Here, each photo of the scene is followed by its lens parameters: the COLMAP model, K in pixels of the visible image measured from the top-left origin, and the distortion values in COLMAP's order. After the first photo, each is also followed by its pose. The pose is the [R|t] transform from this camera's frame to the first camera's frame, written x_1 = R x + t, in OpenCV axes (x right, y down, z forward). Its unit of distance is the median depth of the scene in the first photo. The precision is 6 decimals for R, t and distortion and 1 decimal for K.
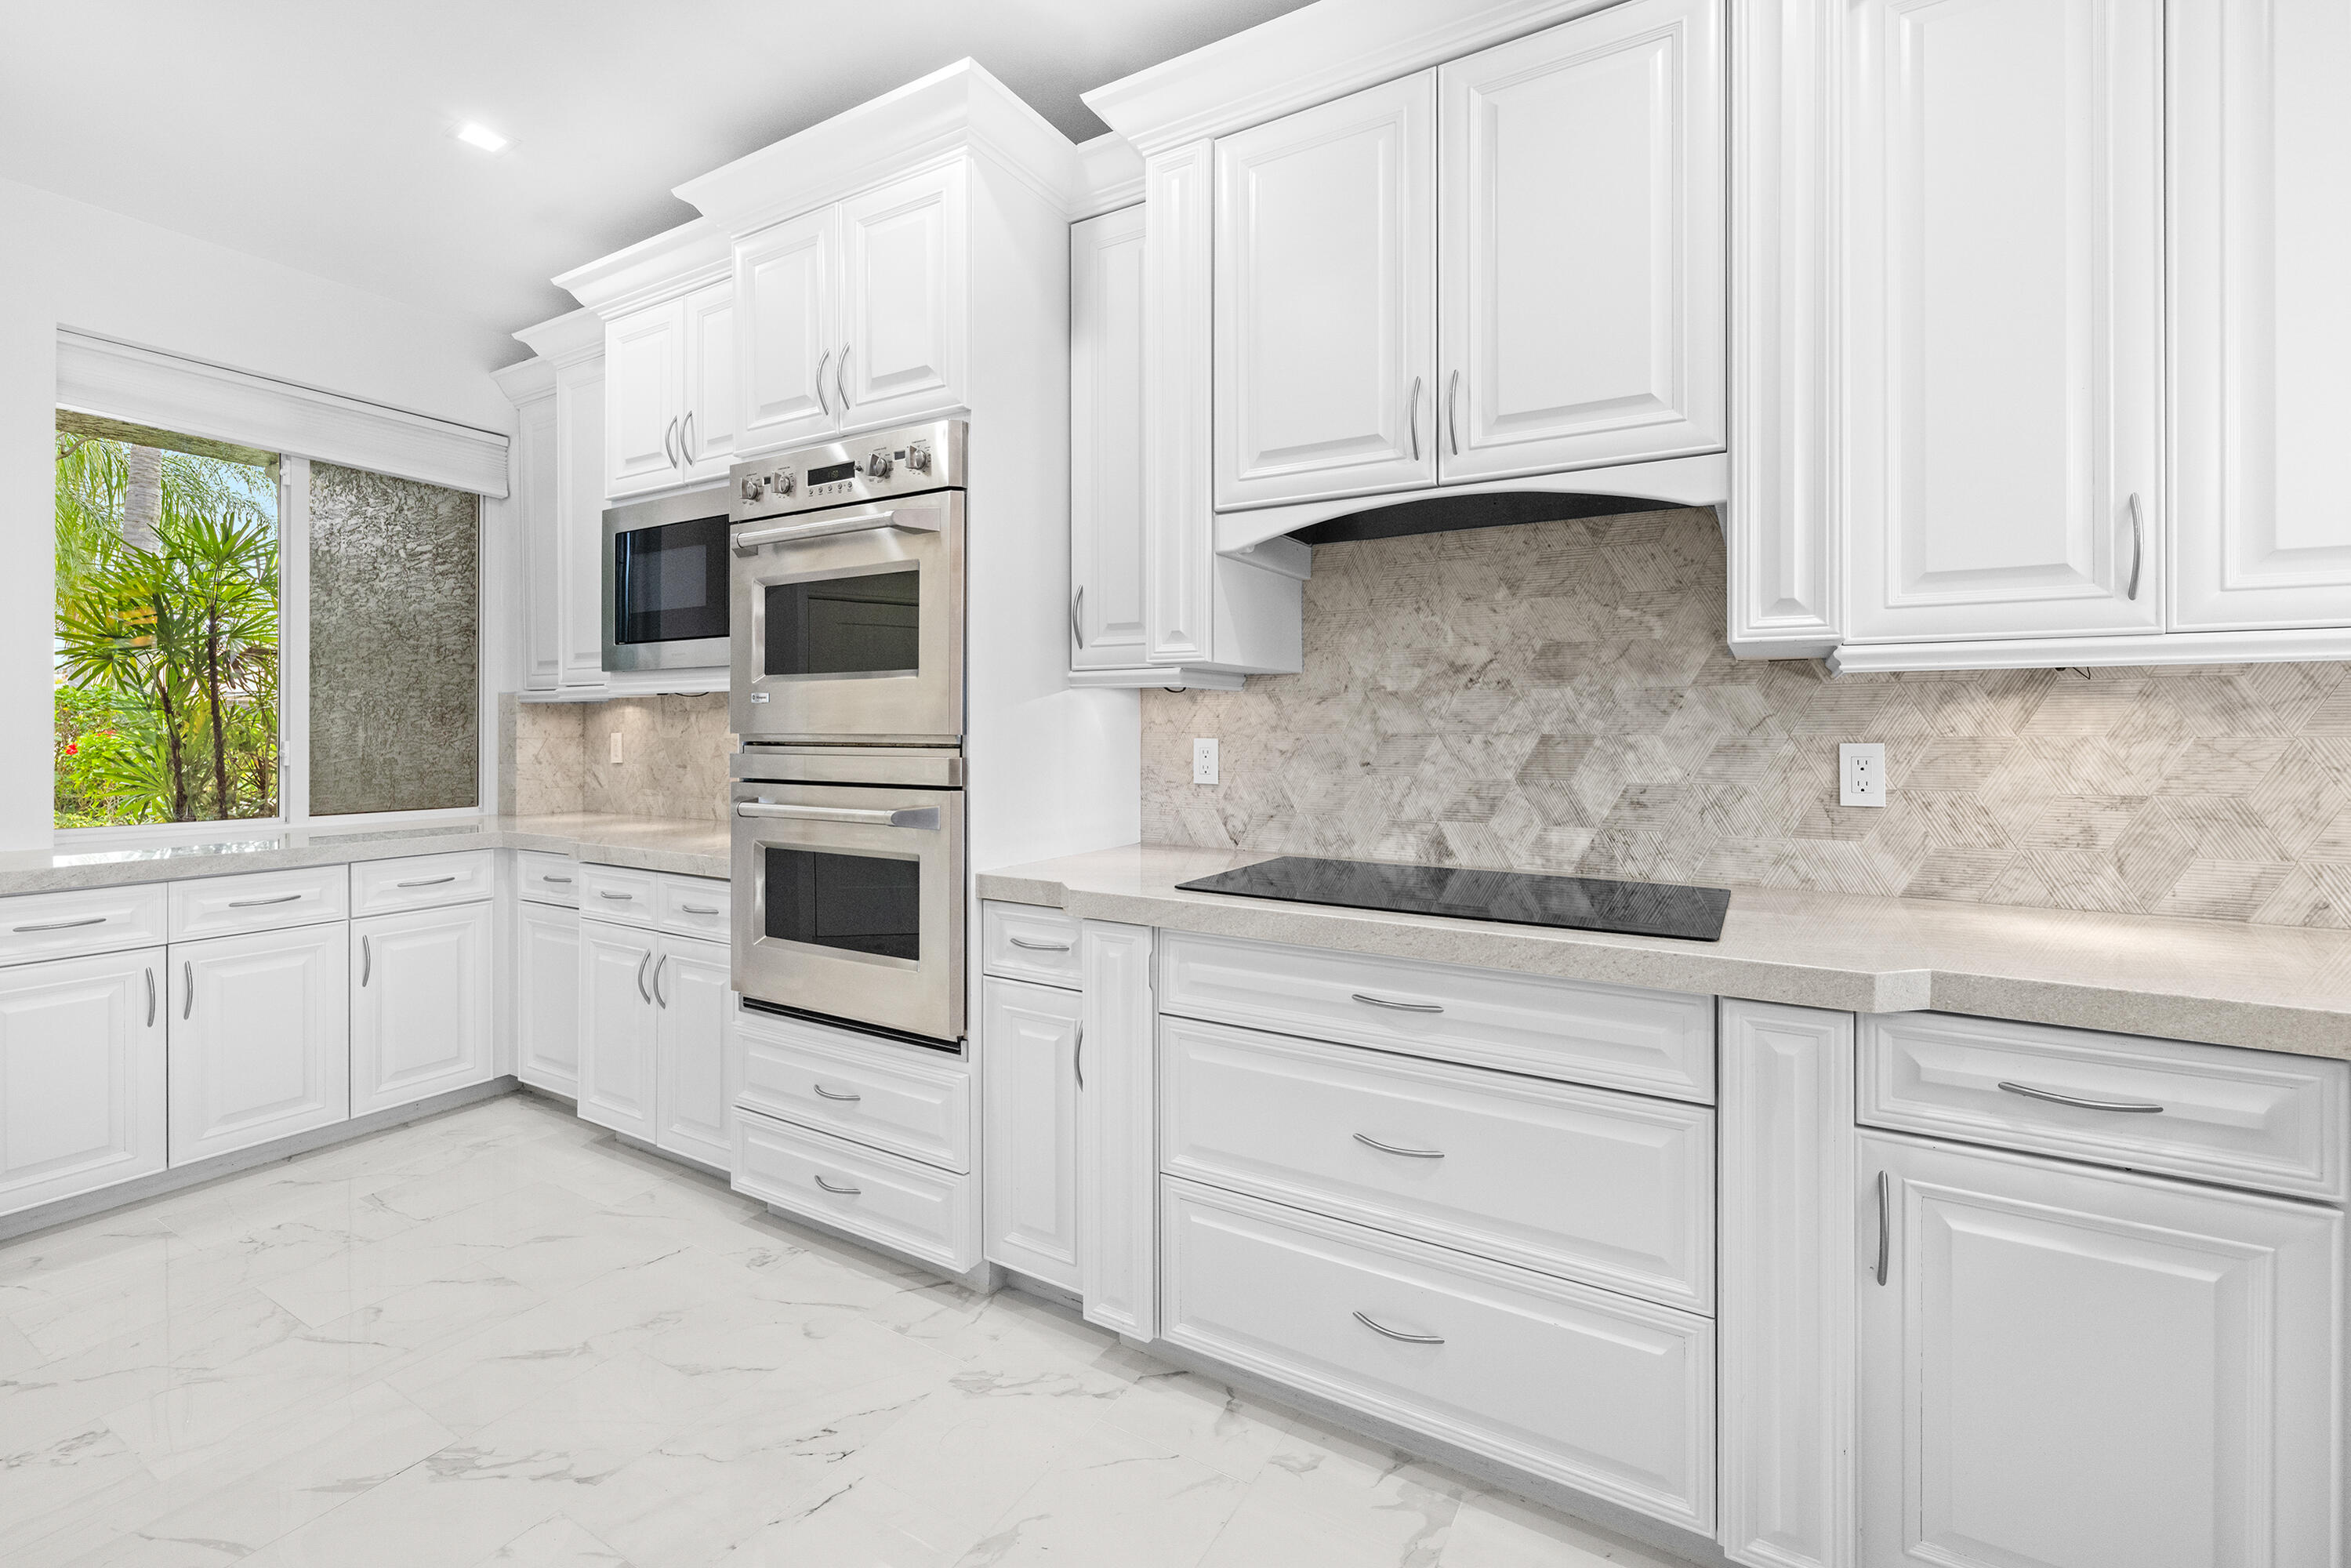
lens RADIAL K [[999.4, 0, 1192.9], [0, 999.4, 735.8], [0, 0, 1]] dist [-0.001463, 0.000413]
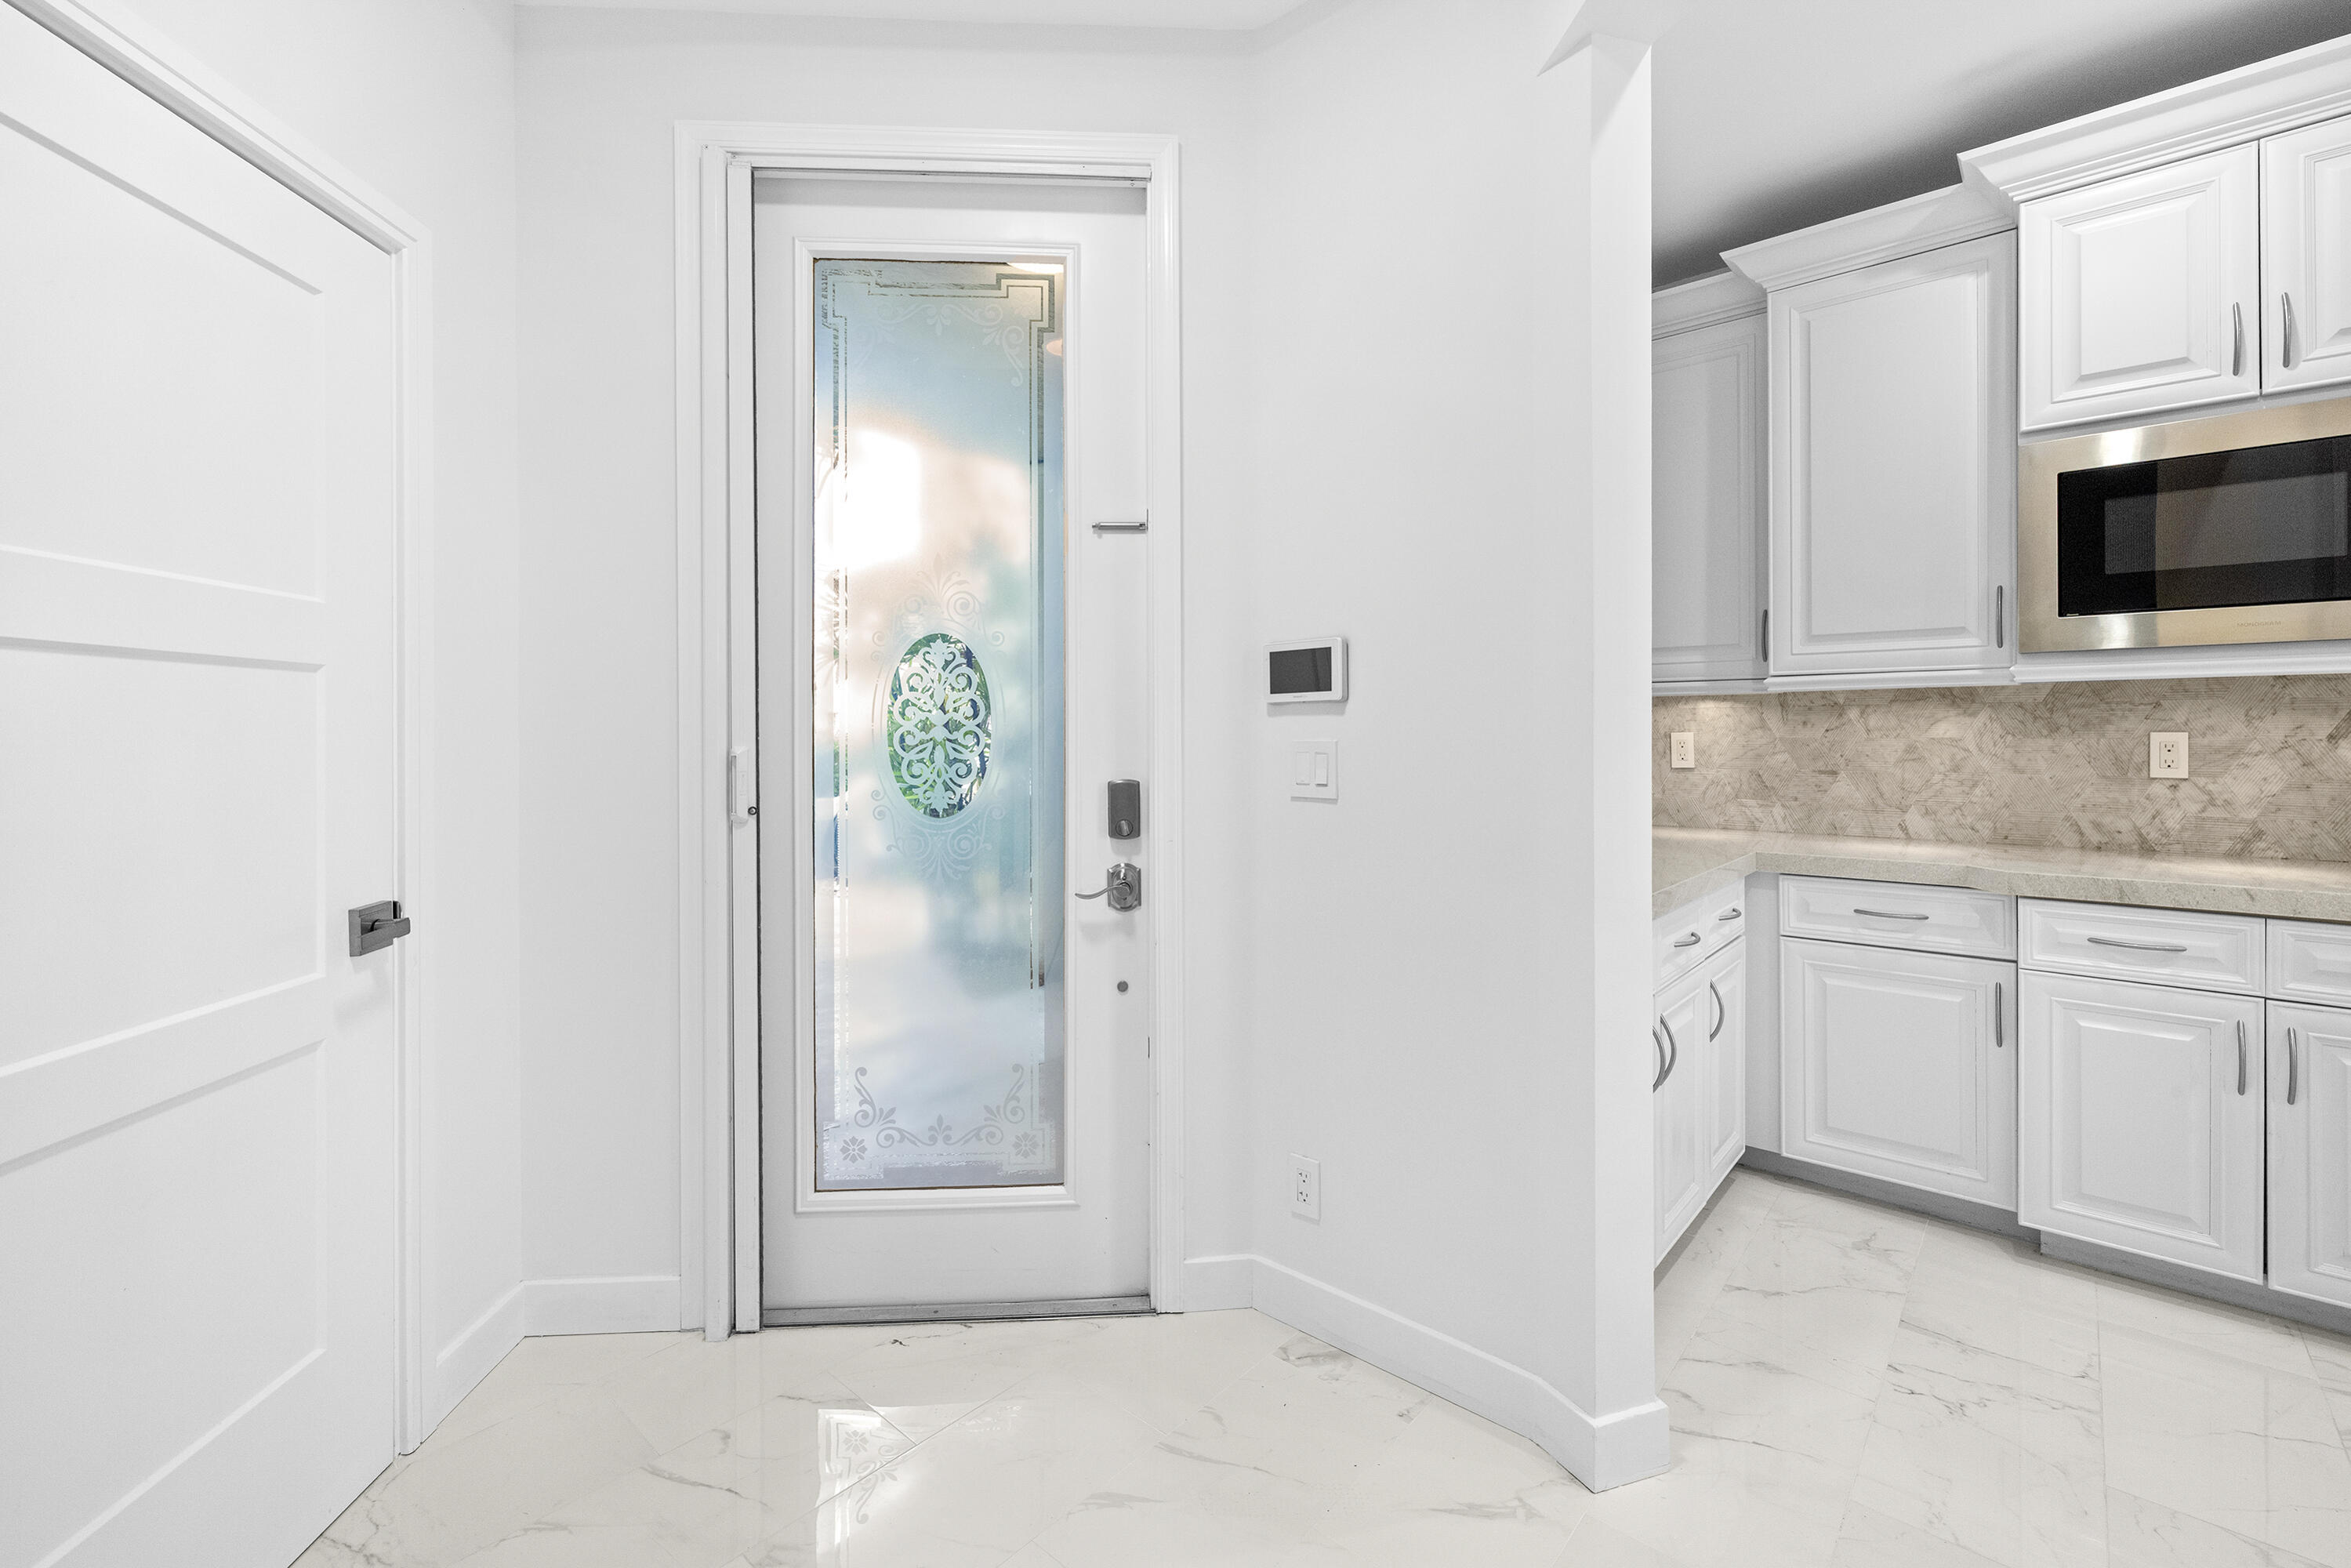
lens RADIAL K [[999.4, 0, 1177.7], [0, 999.4, 731.4], [0, 0, 1]] dist [-0.001463, 0.000413]
pose [[0.979635, -0.006370, -0.200686, -1.429153], [0.004818, 0.999955, -0.008221, 0.001408], [0.200730, 0.007087, 0.979621, 0.138935]]
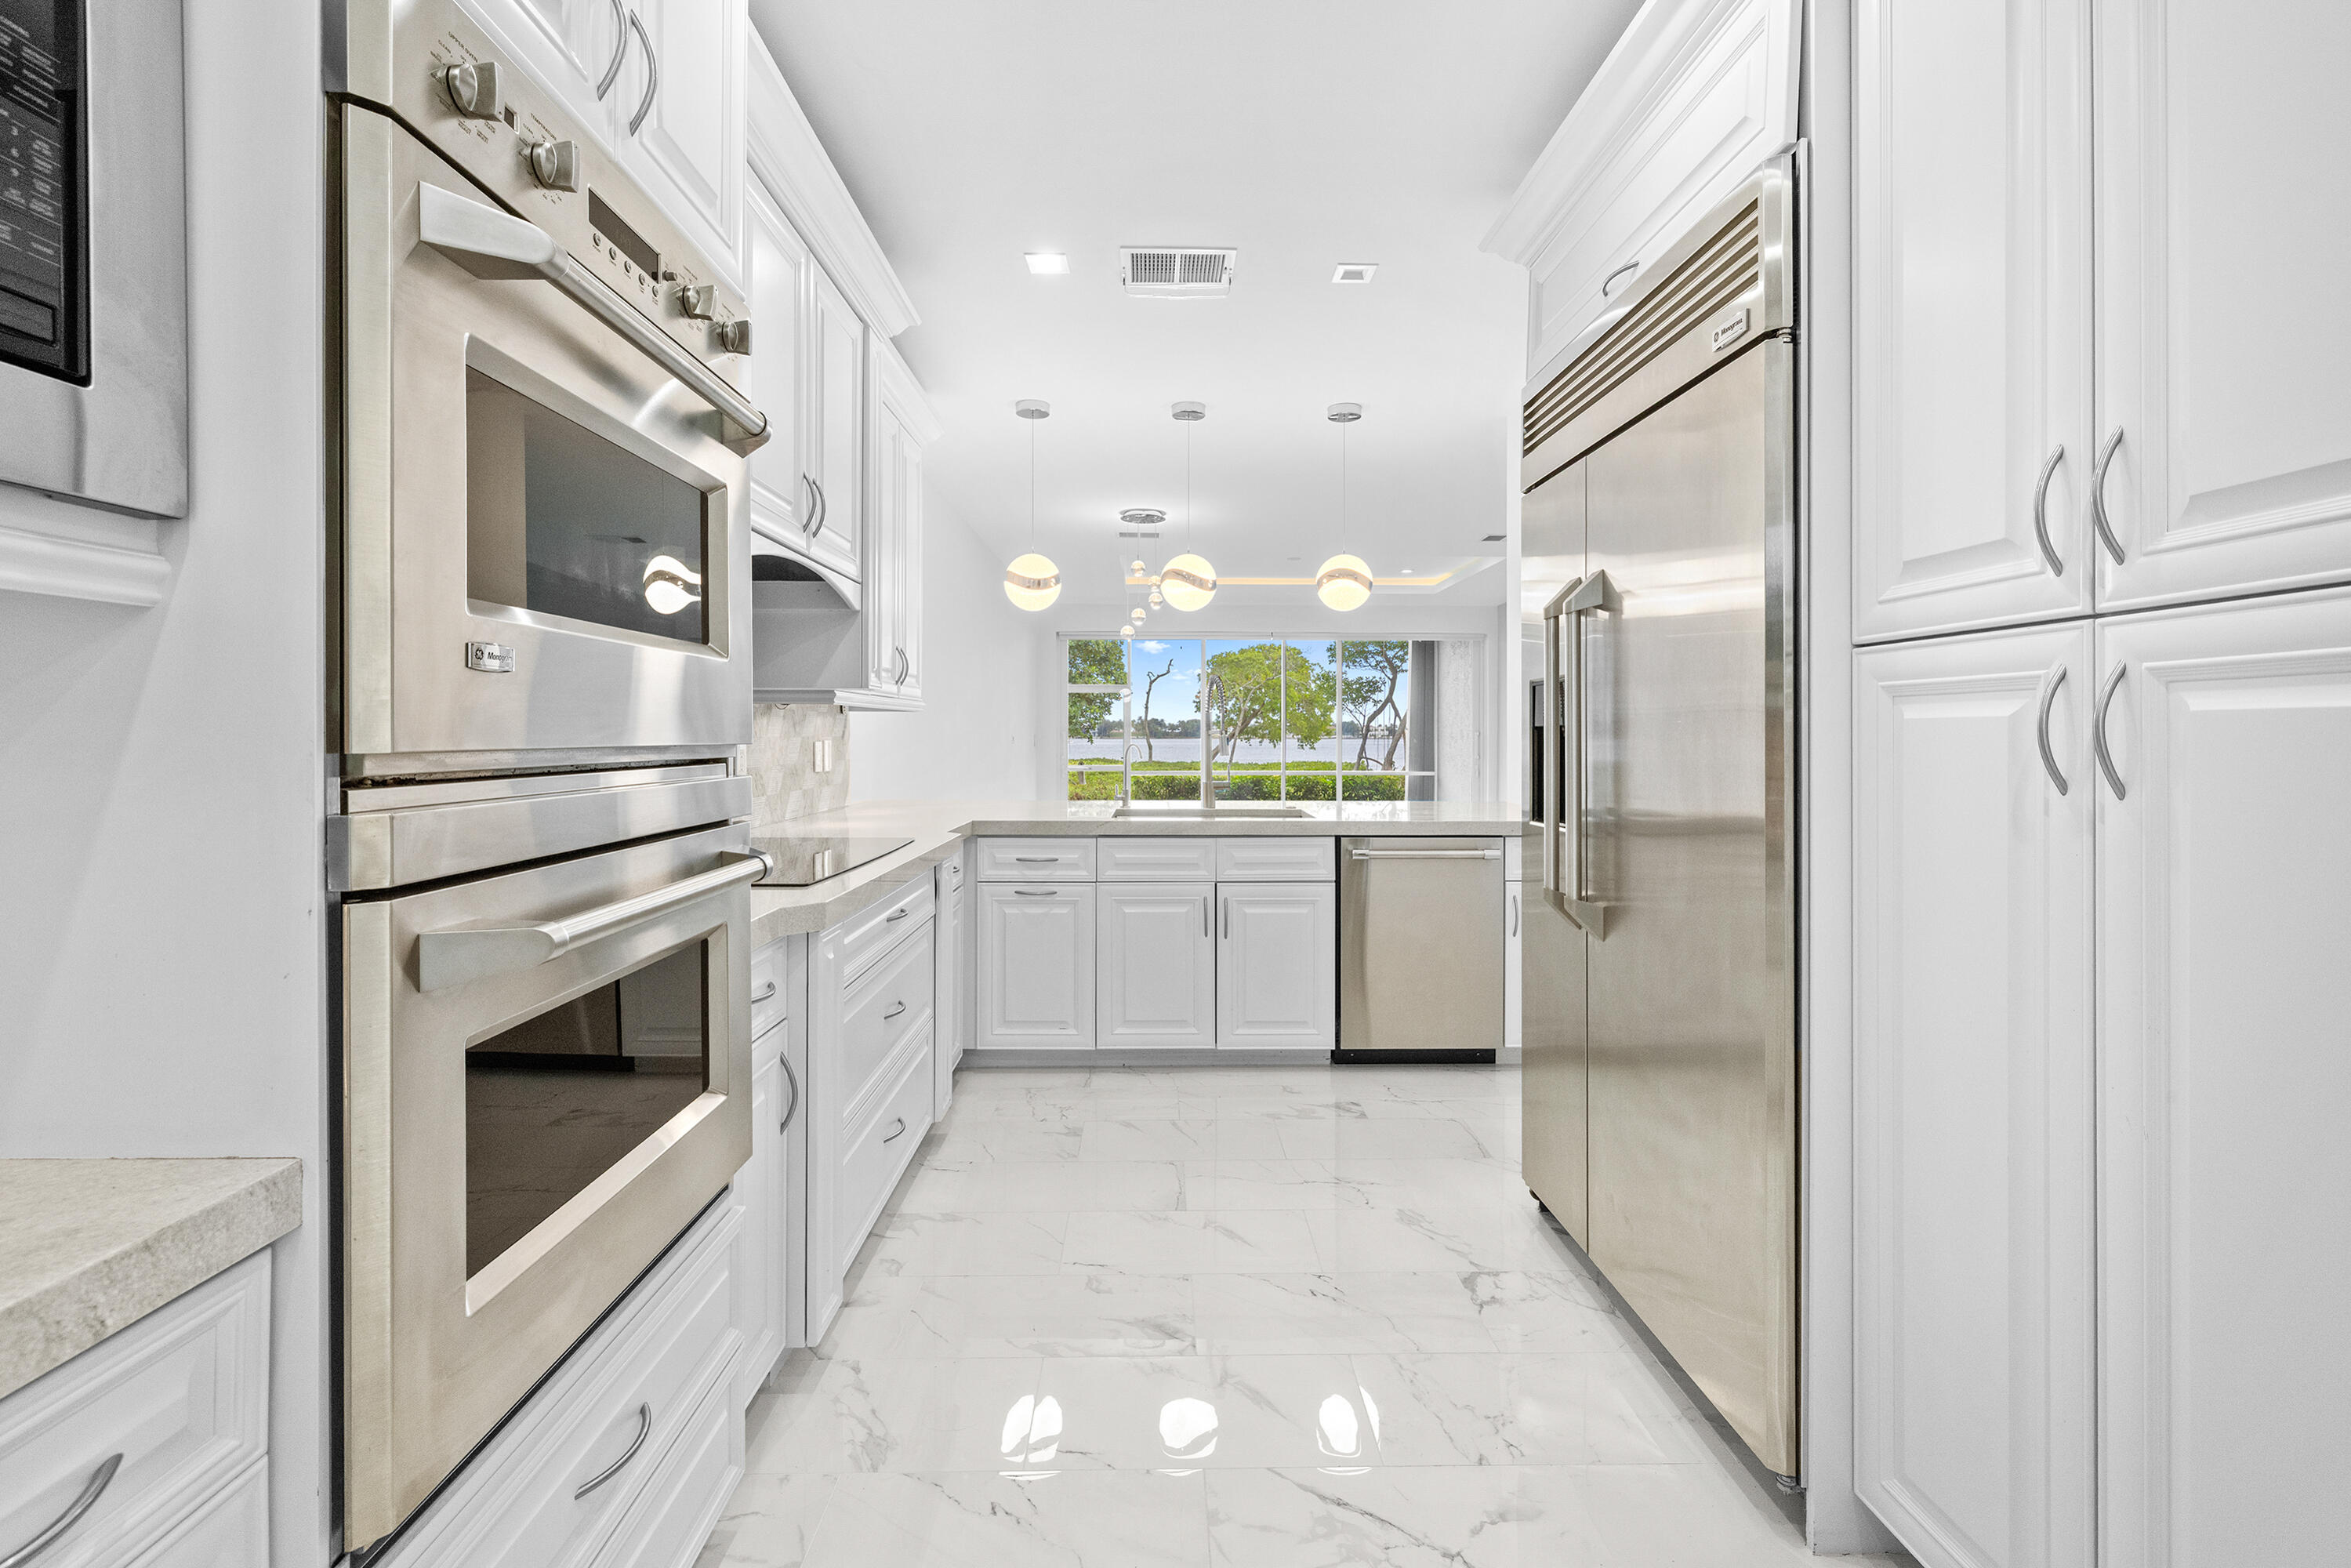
lens RADIAL K [[999.4, 0, 1179.4], [0, 999.4, 737.1], [0, 0, 1]] dist [-0.001463, 0.000413]
pose [[-0.522056, -0.003489, 0.852904, -0.962996], [0.006399, 0.999947, 0.008007, -0.007774], [-0.852887, 0.009638, -0.522006, 1.040670]]
